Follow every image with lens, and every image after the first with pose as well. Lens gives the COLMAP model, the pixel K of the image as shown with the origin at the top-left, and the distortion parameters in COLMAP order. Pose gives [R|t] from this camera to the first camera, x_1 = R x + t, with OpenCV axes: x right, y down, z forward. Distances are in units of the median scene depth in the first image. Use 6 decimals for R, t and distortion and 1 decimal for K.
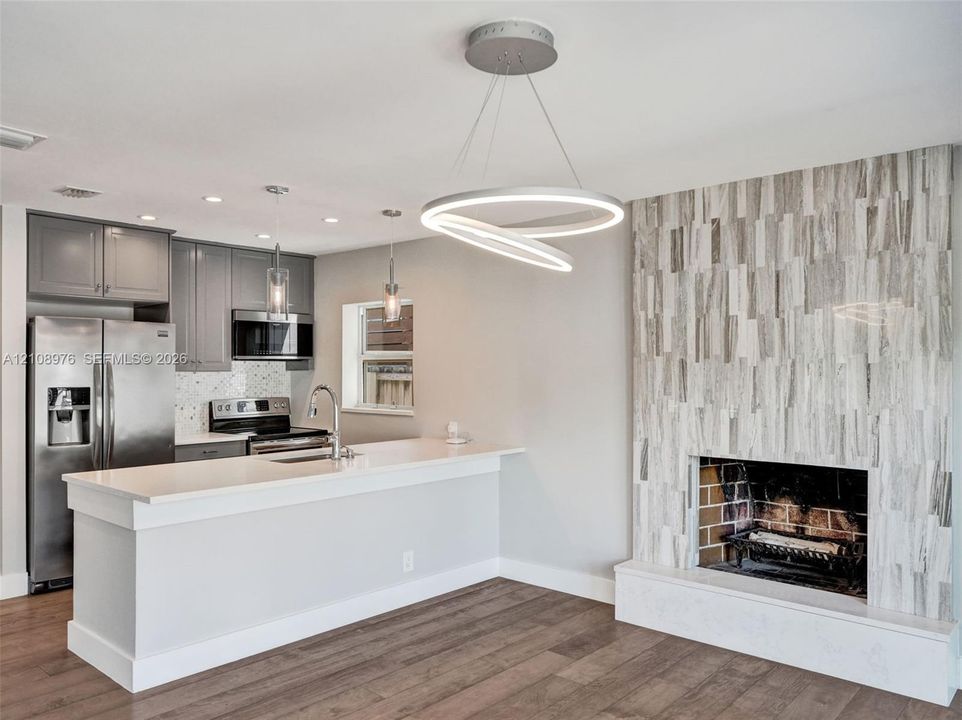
lens RADIAL K [[729.3, 0, 478.2], [0, 729.3, 370.4], [0, 0, 1]] dist [-0.020288, 0.012575]
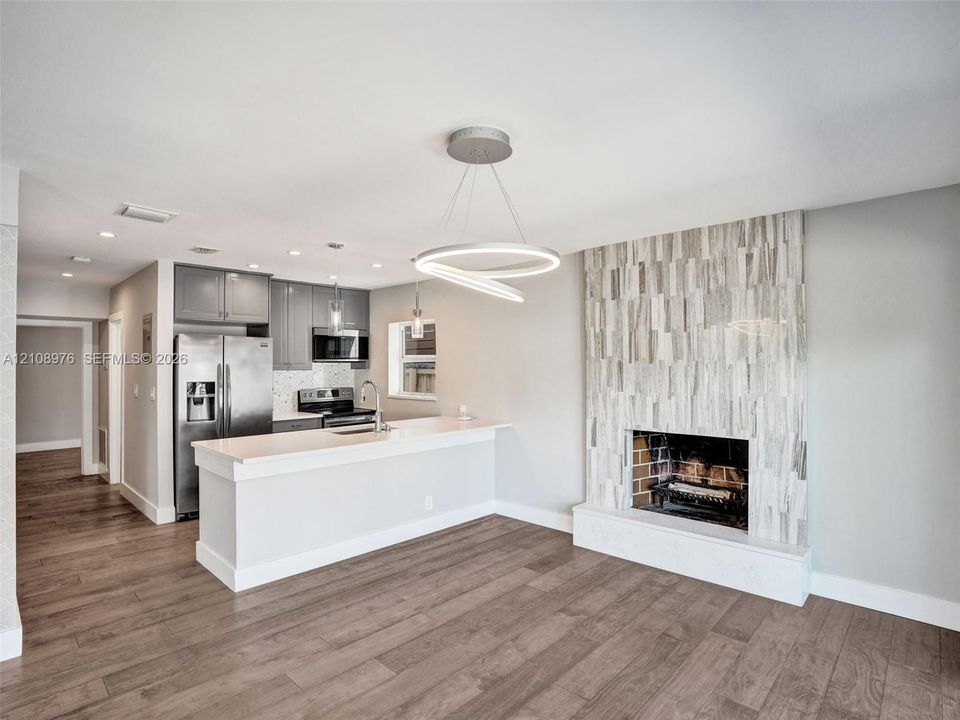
lens RADIAL K [[503.7, 0, 477.3], [0, 503.7, 360.4], [0, 0, 1]] dist [-0.064456, 0.016122]
pose [[0.999315, -0.005214, -0.036641, 0.039219], [0.004795, 0.999922, -0.011492, -0.006830], [0.036698, 0.011308, 0.999262, 0.018019]]
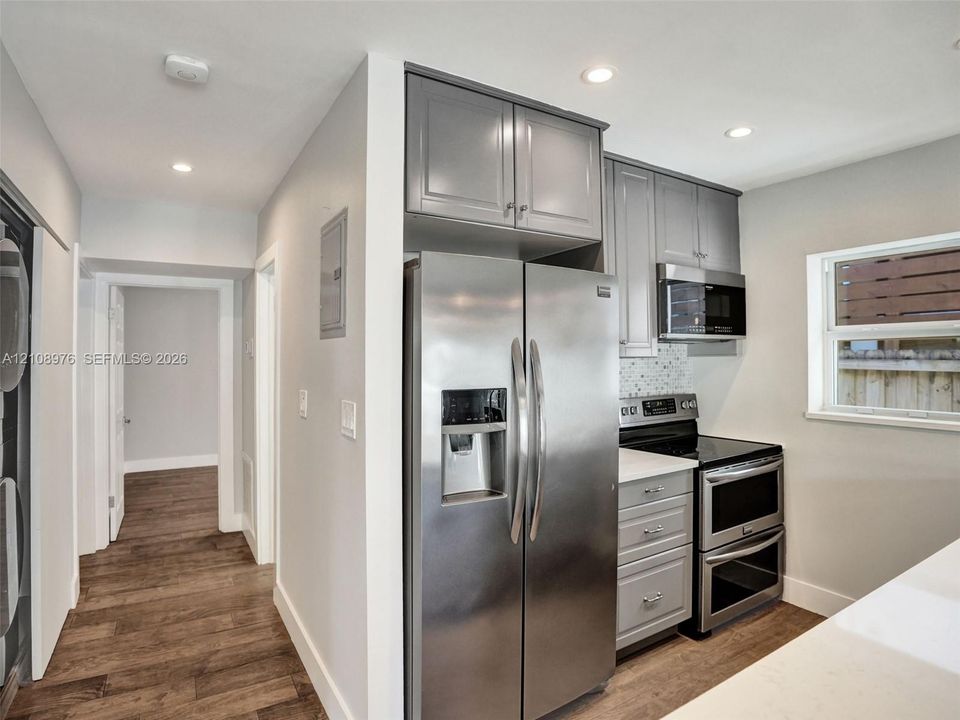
lens RADIAL K [[522.8, 0, 475.9], [0, 522.8, 345.6], [0, 0, 1]] dist [-0.071259, 0.000561]
pose [[0.955841, -0.009242, -0.293739, -0.506806], [0.002648, 0.999736, -0.022840, 0.000746], [0.293873, 0.021053, 0.955613, 0.717063]]
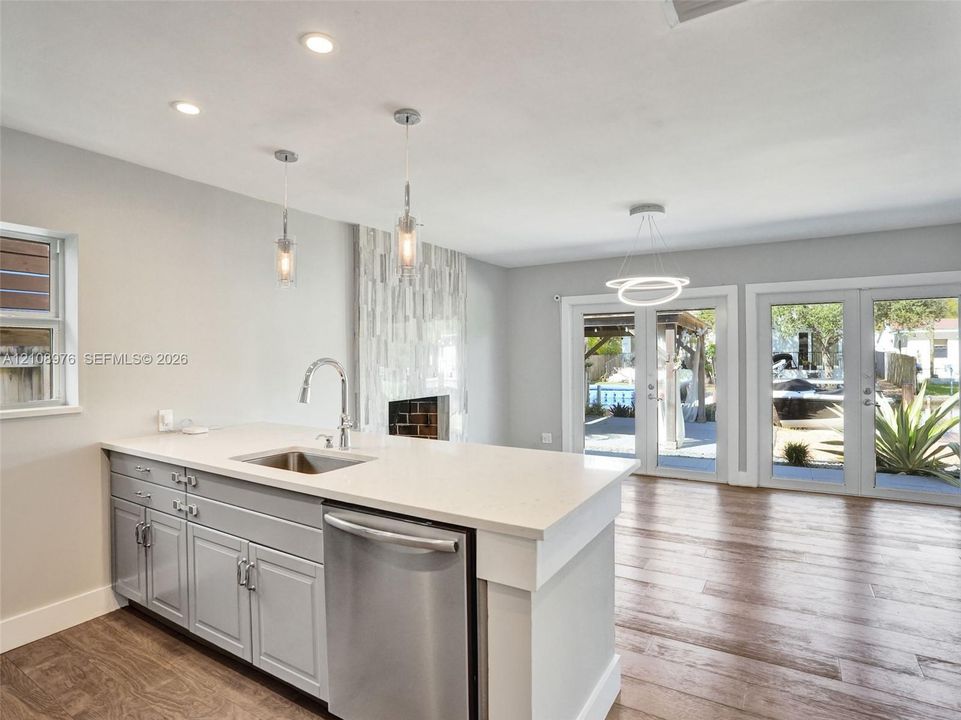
lens RADIAL K [[504.2, 0, 481.5], [0, 504.2, 366.1], [0, 0, 1]] dist [-0.064456, 0.016122]
pose [[-0.161958, -0.018766, 0.986619, -0.793972], [0.009777, 0.999740, 0.020621, 0.019708], [-0.986749, 0.012986, -0.161732, 0.959593]]
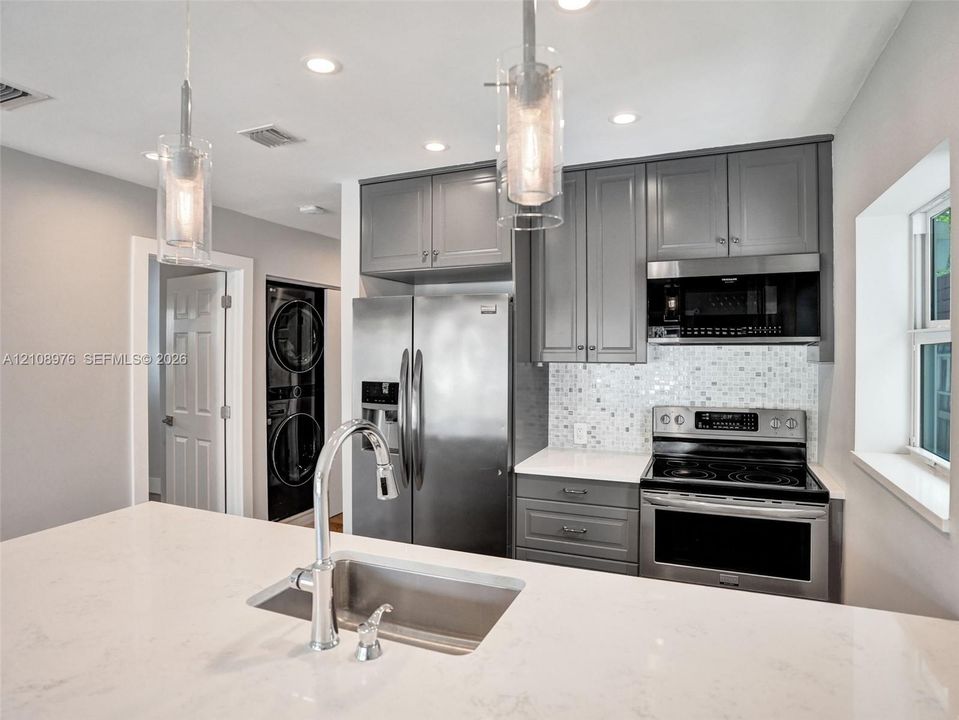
lens RADIAL K [[542.8, 0, 489.2], [0, 542.8, 352.4], [0, 0, 1]] dist [-0.050340, 0.007051]
pose [[0.324415, 0.010496, -0.945857, 0.066504], [0.001225, 0.999933, 0.011517, -0.019432], [0.945914, -0.004895, 0.324381, 1.030241]]
